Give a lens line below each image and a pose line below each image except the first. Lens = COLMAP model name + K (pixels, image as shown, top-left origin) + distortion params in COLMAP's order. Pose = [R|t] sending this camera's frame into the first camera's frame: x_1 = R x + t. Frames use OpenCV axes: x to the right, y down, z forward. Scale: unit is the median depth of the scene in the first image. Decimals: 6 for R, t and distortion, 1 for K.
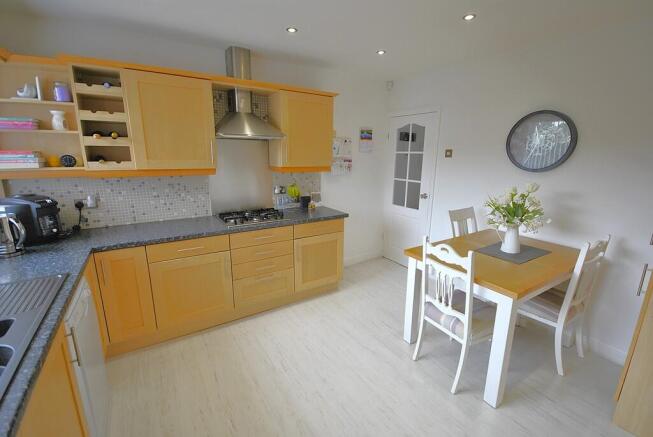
lens RADIAL K [[289.9, 0, 328.7], [0, 289.9, 218.6], [0, 0, 1]] dist [-0.000393, -0.000769]
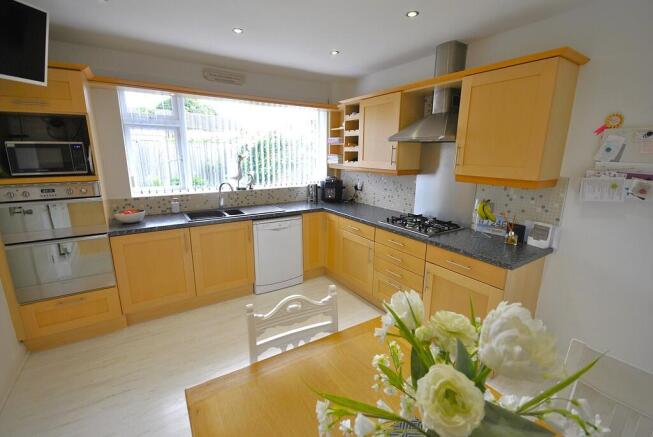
lens RADIAL K [[289.9, 0, 328.7], [0, 289.9, 218.6], [0, 0, 1]] dist [-0.000393, -0.000769]
pose [[0.005274, 0.214540, -0.976701, 0.720650], [-0.229719, 0.950853, 0.207622, -0.165950], [0.973243, 0.223272, 0.054299, 0.718894]]
